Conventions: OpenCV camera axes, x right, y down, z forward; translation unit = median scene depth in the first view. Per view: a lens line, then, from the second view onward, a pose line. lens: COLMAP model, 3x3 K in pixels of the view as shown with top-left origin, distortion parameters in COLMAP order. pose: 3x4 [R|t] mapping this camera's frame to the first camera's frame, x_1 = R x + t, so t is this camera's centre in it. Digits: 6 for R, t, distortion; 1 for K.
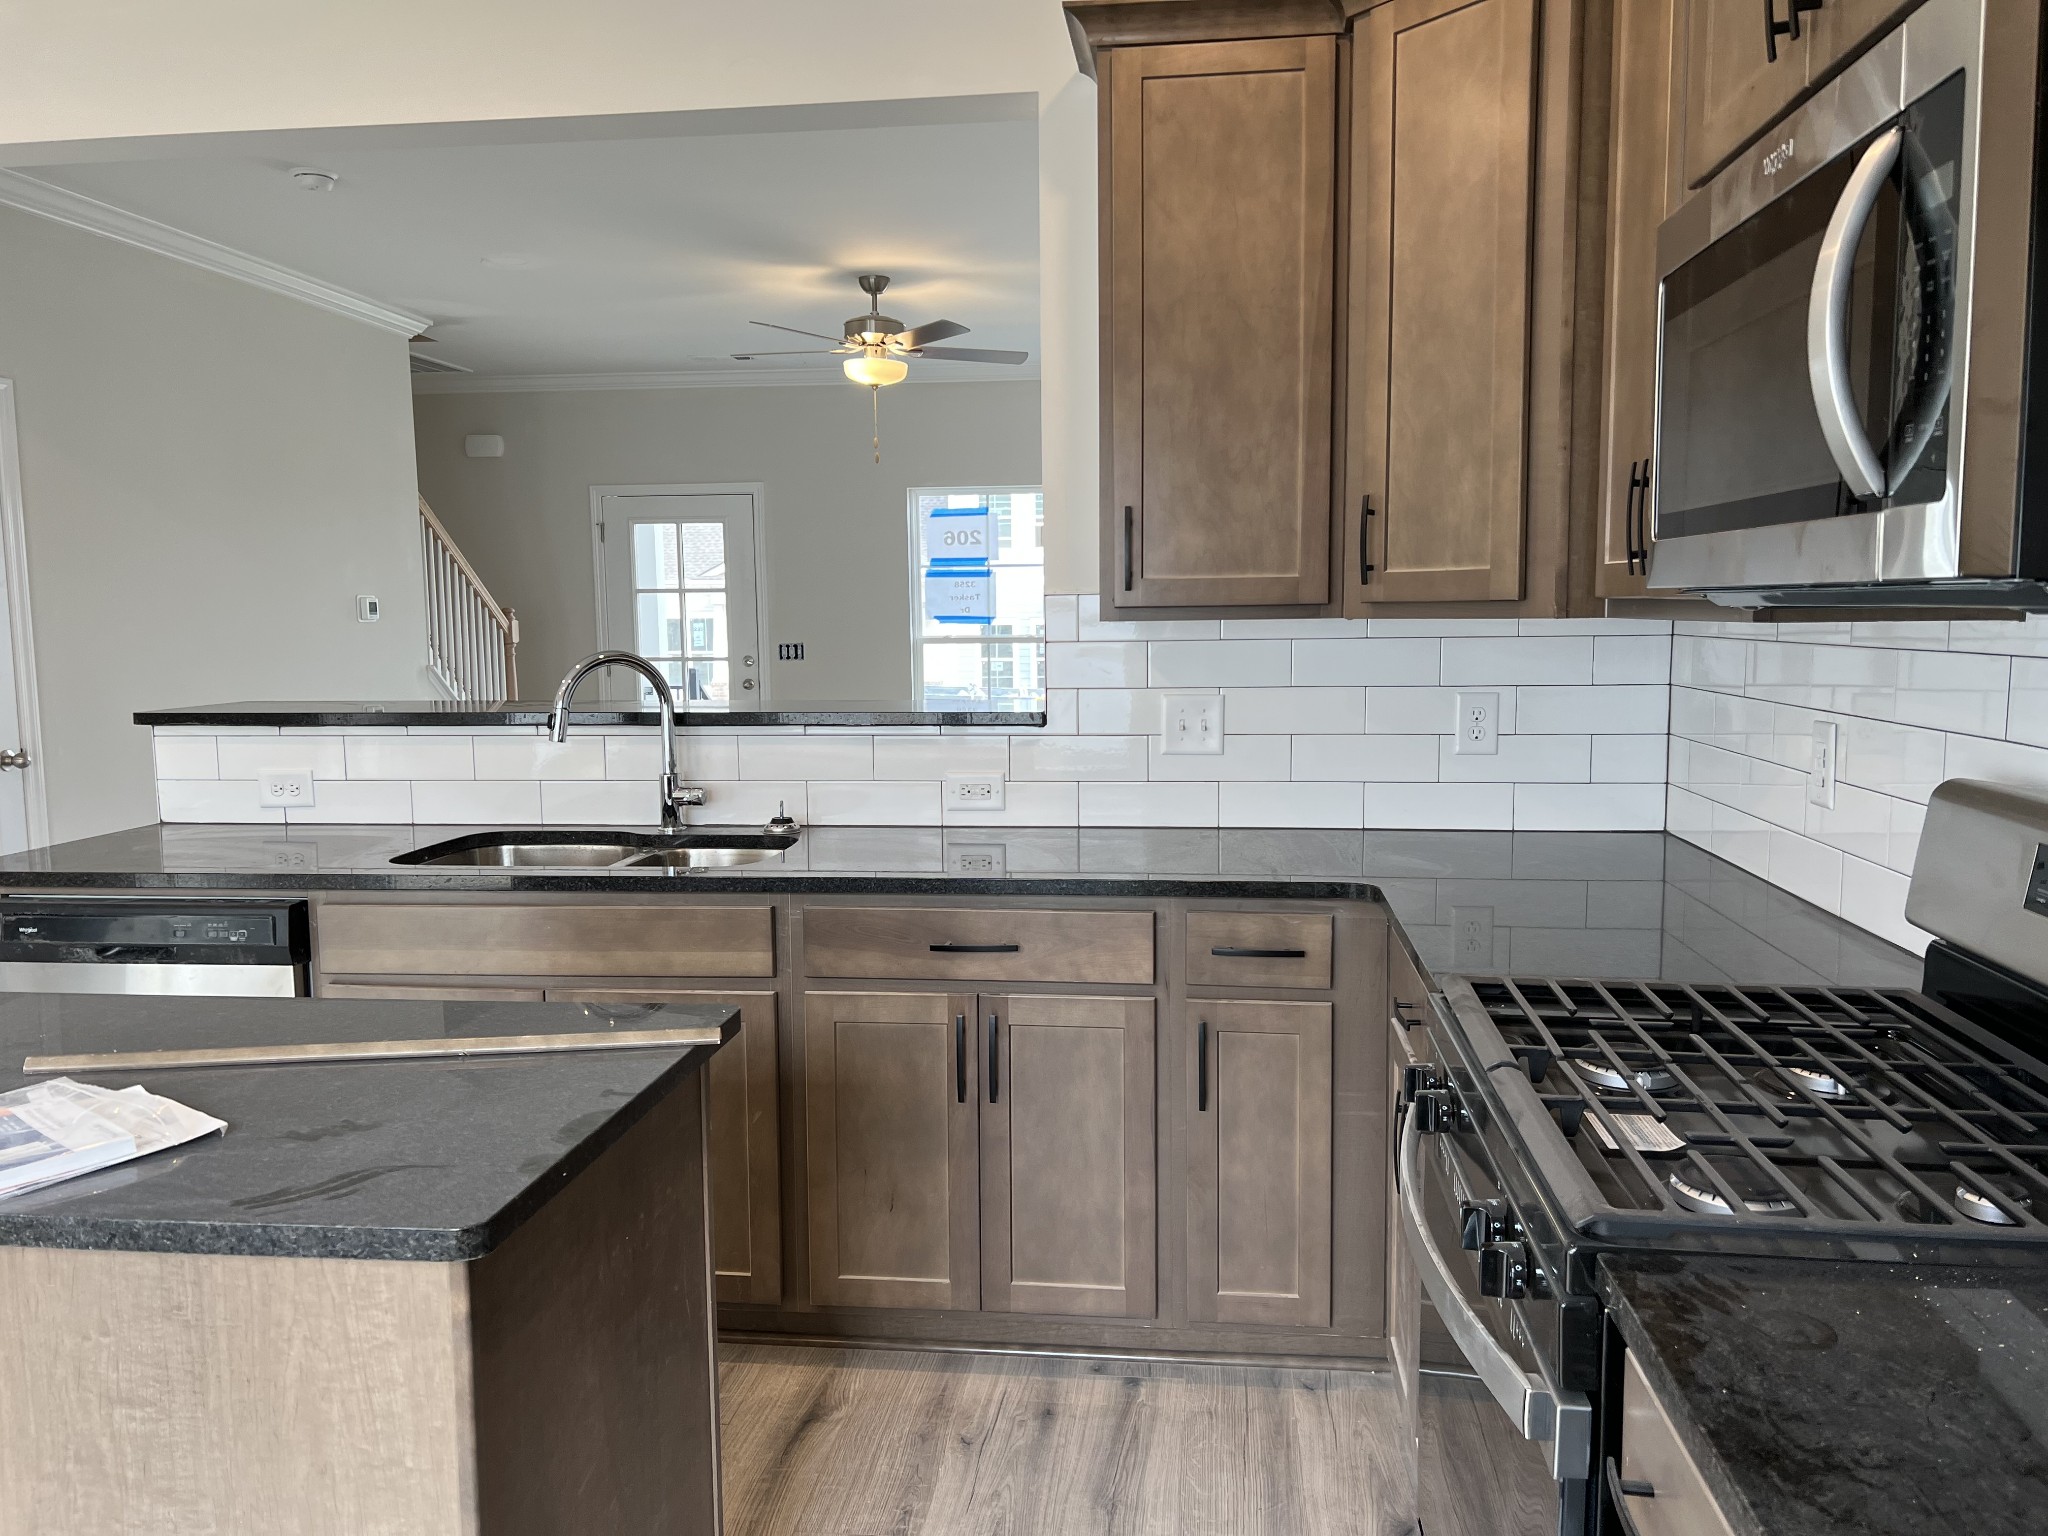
lens RADIAL K [[1545.9, 0, 1024.0], [0, 1545.9, 768.0], [0, 0, 1]] dist [0.072123, -0.101173]
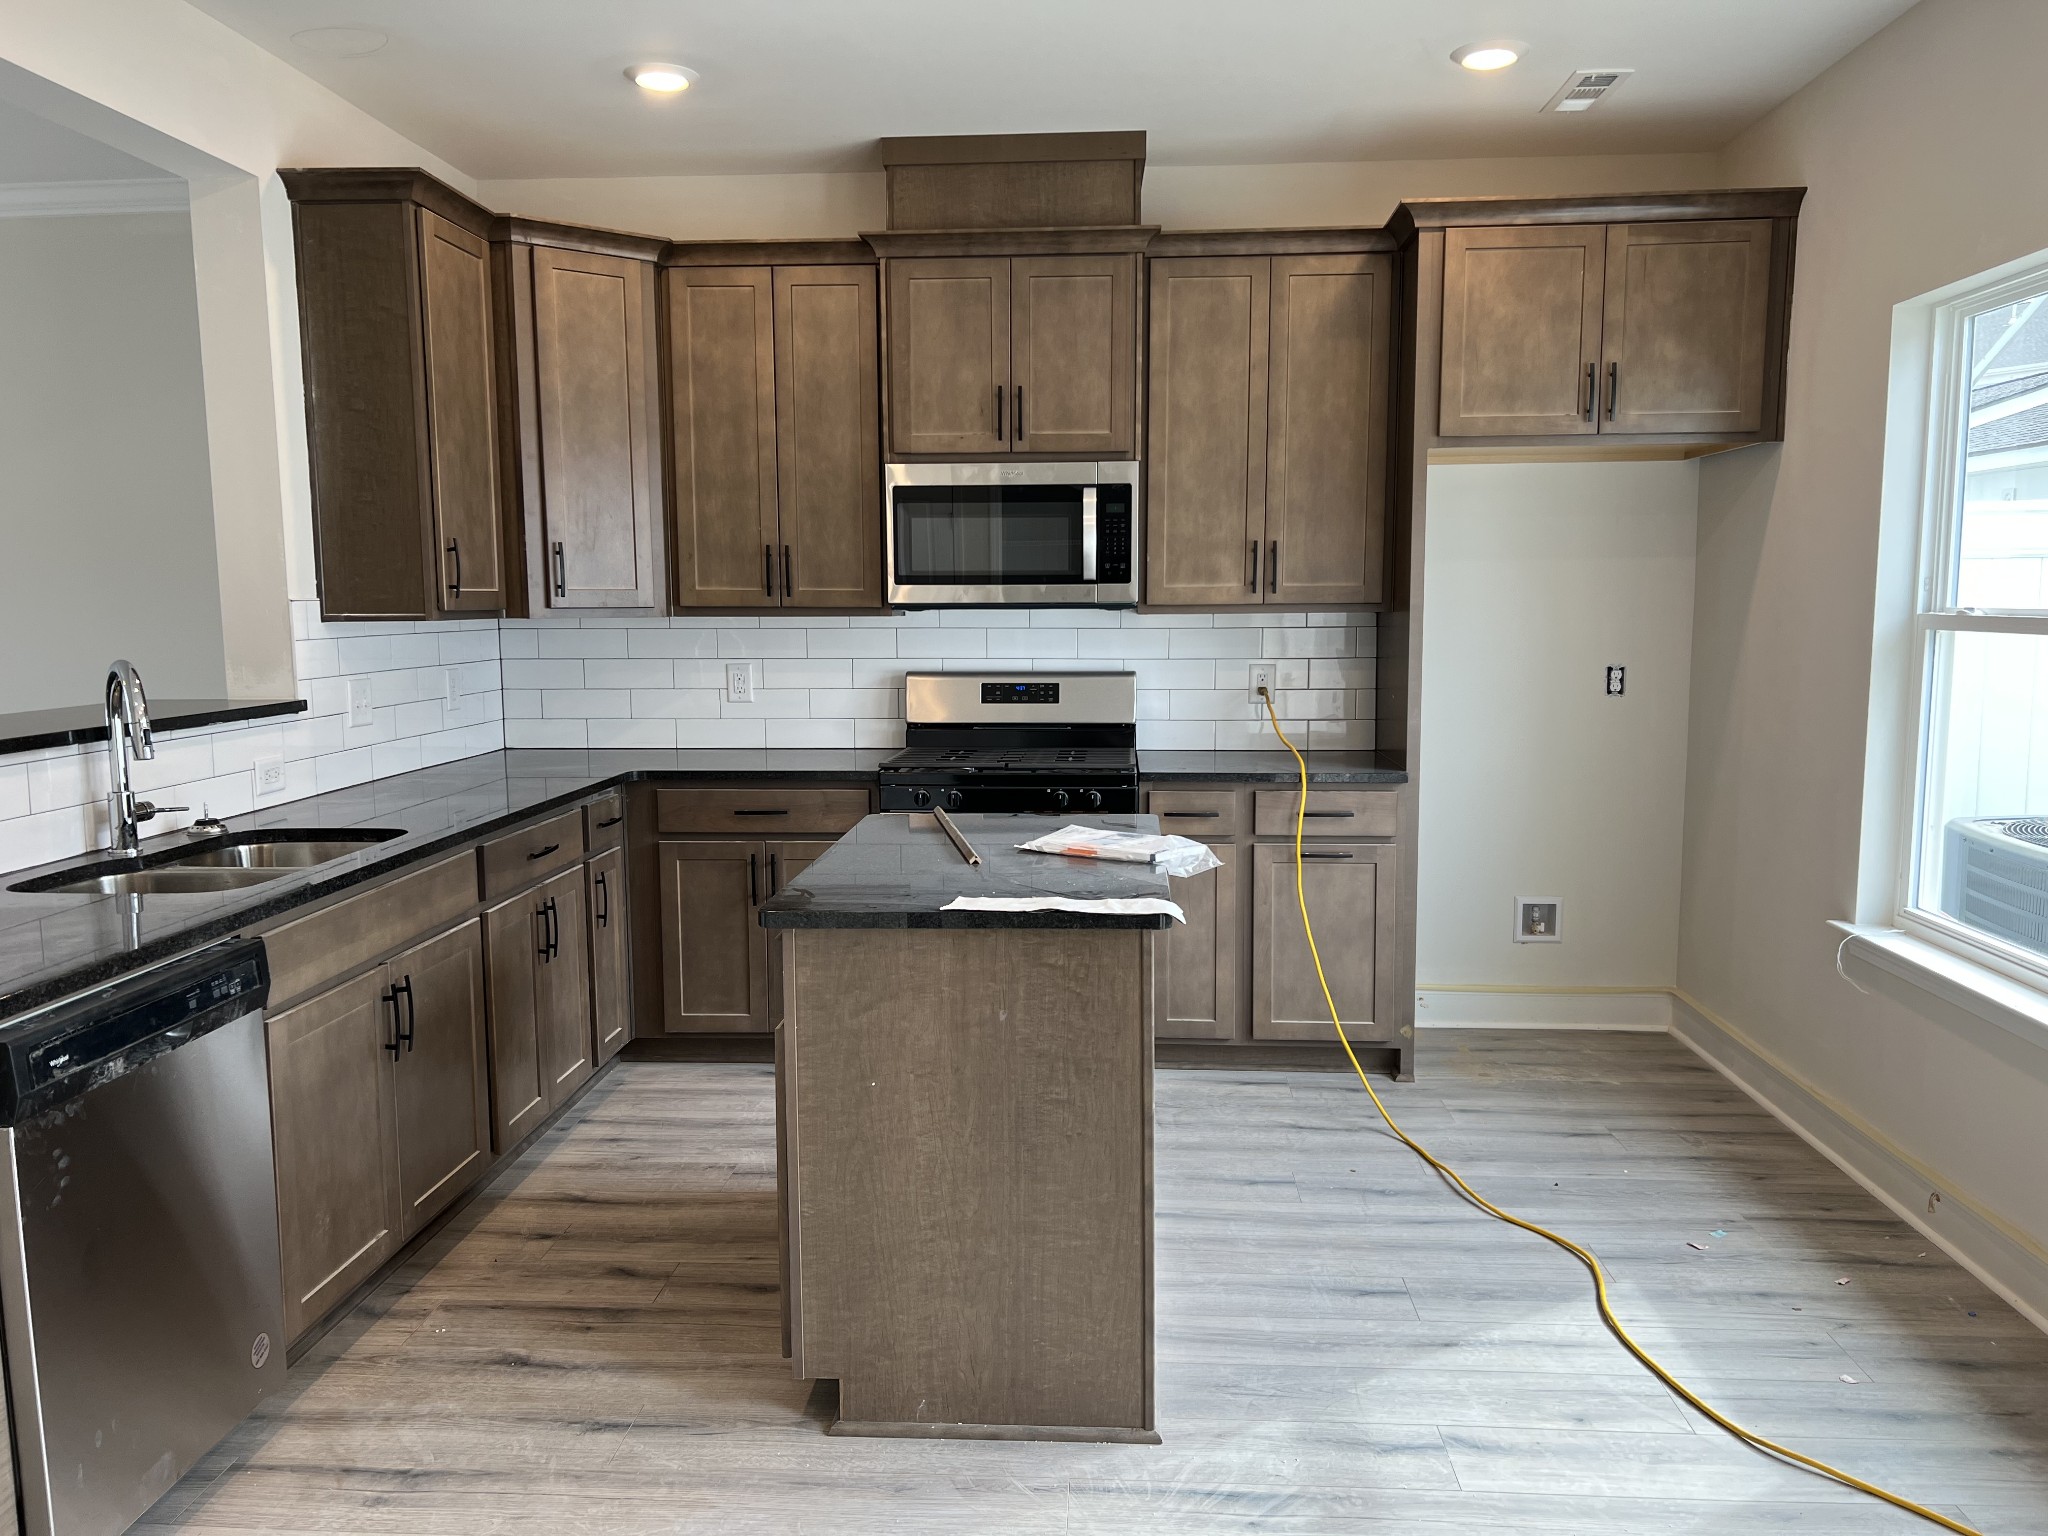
lens RADIAL K [[1545.9, 0, 1024.0], [0, 1545.9, 768.0], [0, 0, 1]] dist [0.072123, -0.101173]
pose [[-0.049073, -0.101757, 0.993598, -1.126419], [0.111395, 0.988033, 0.106689, -0.047561], [-0.992564, 0.115918, -0.037150, 0.469522]]
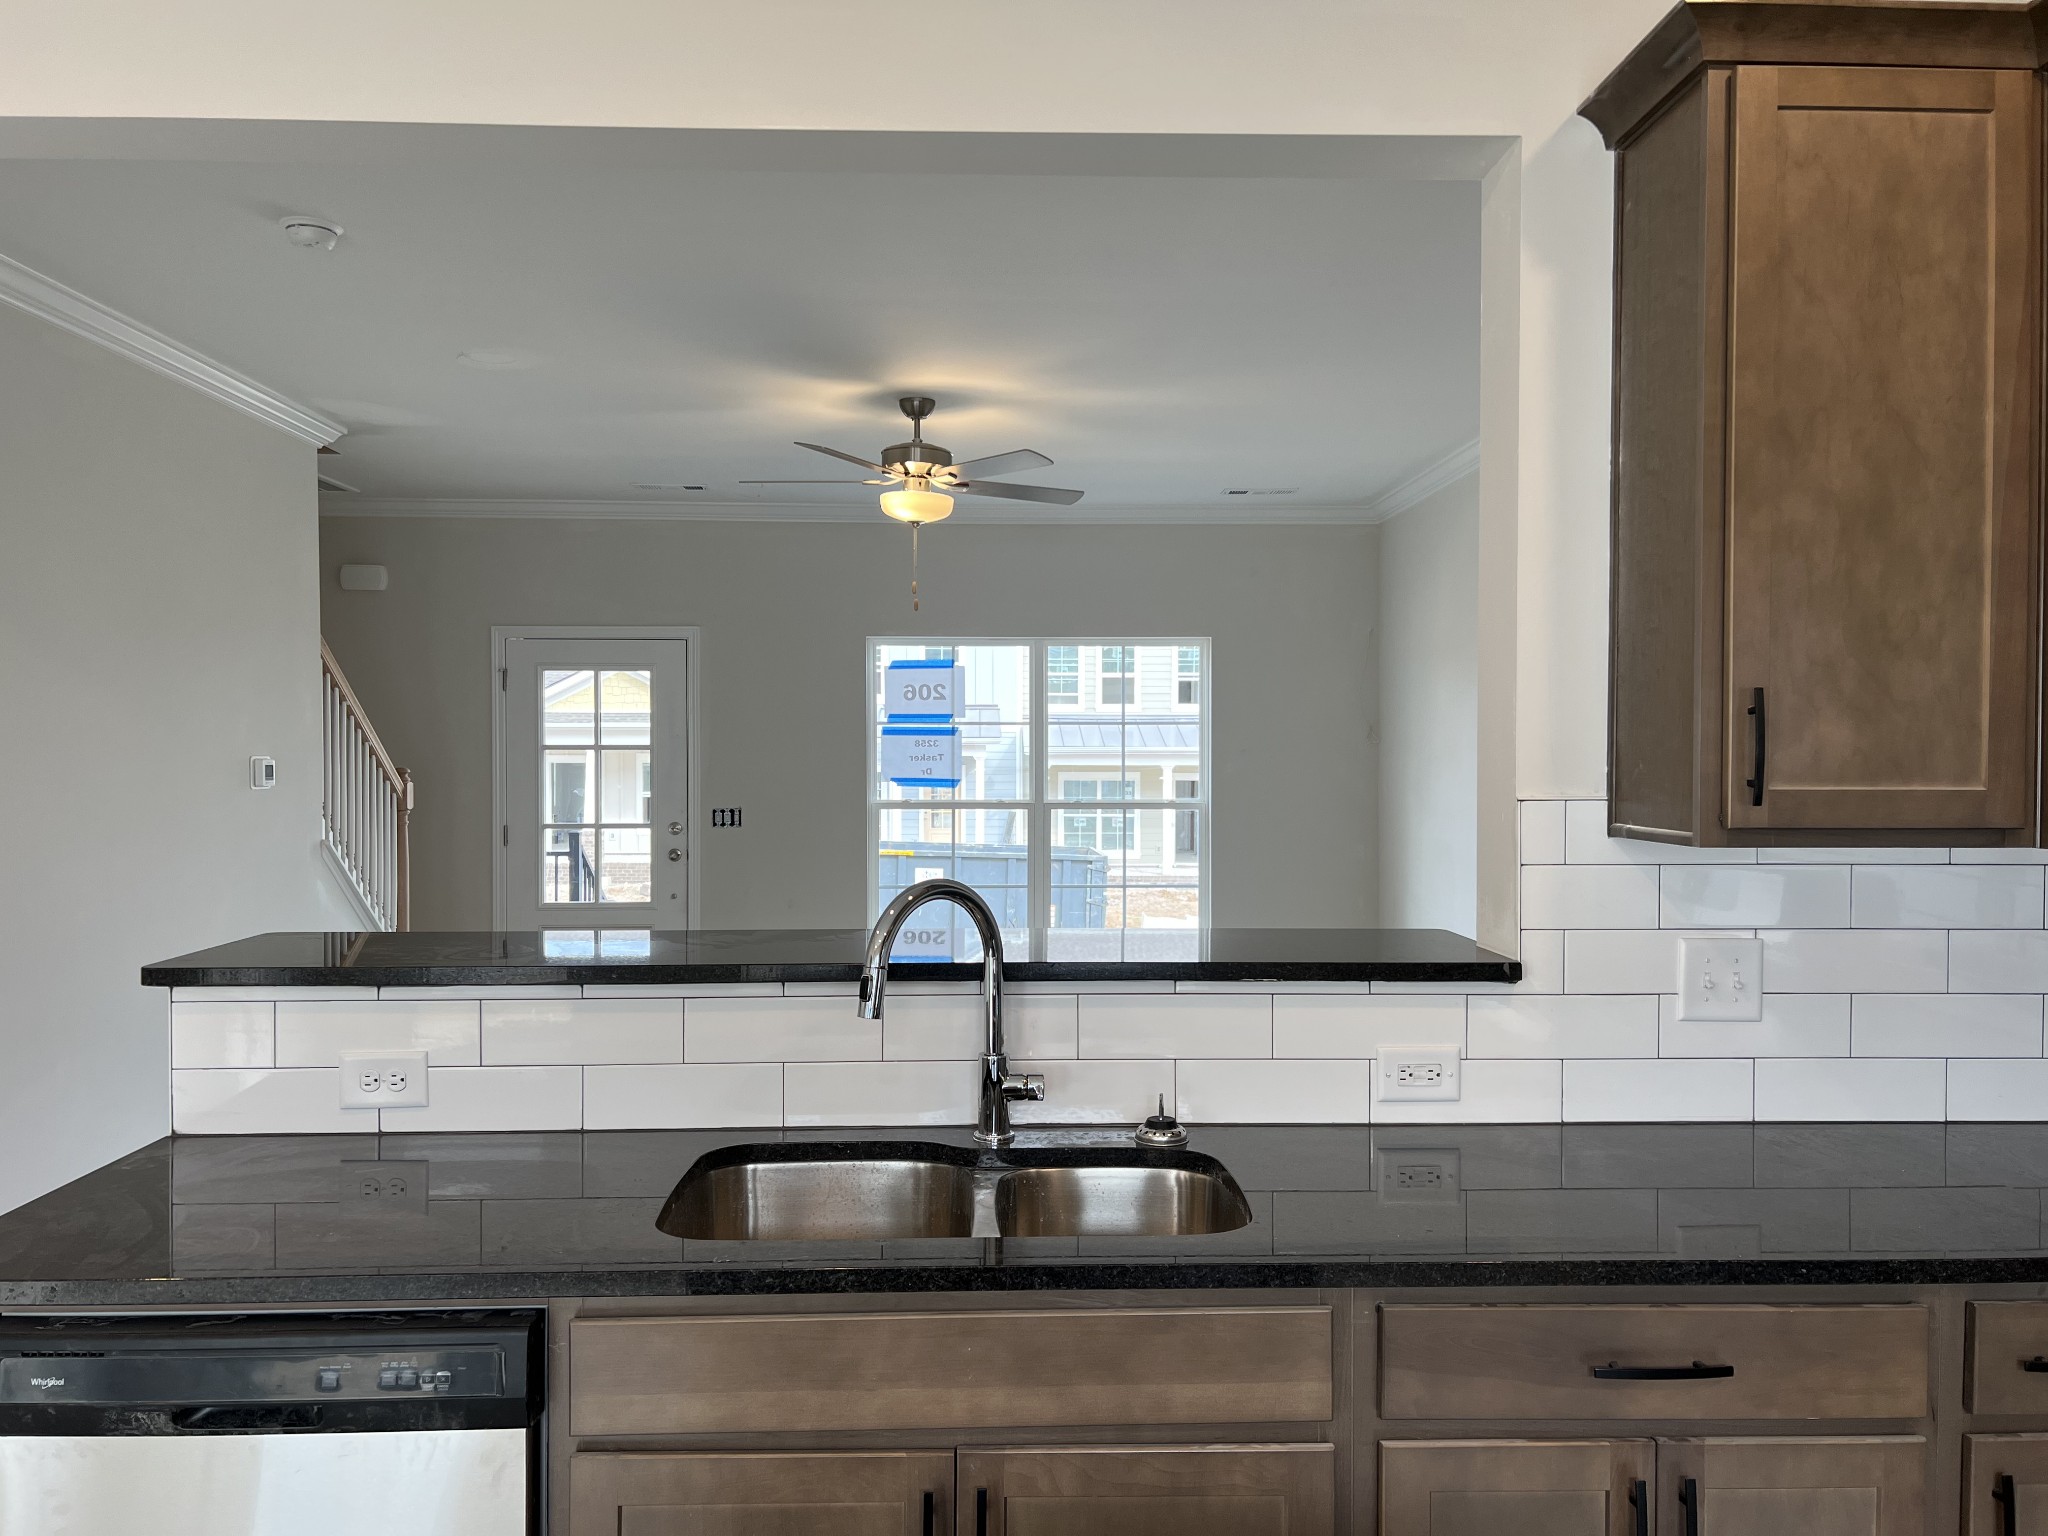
lens RADIAL K [[1547.5, 0, 1024.0], [0, 1547.5, 768.0], [0, 0, 1]] dist [0.091739, -0.106982]
pose [[0.989017, 0.009904, 0.147467, -0.301865], [0.003831, 0.995699, -0.092565, -0.056051], [-0.147750, 0.092113, 0.984726, 0.288210]]
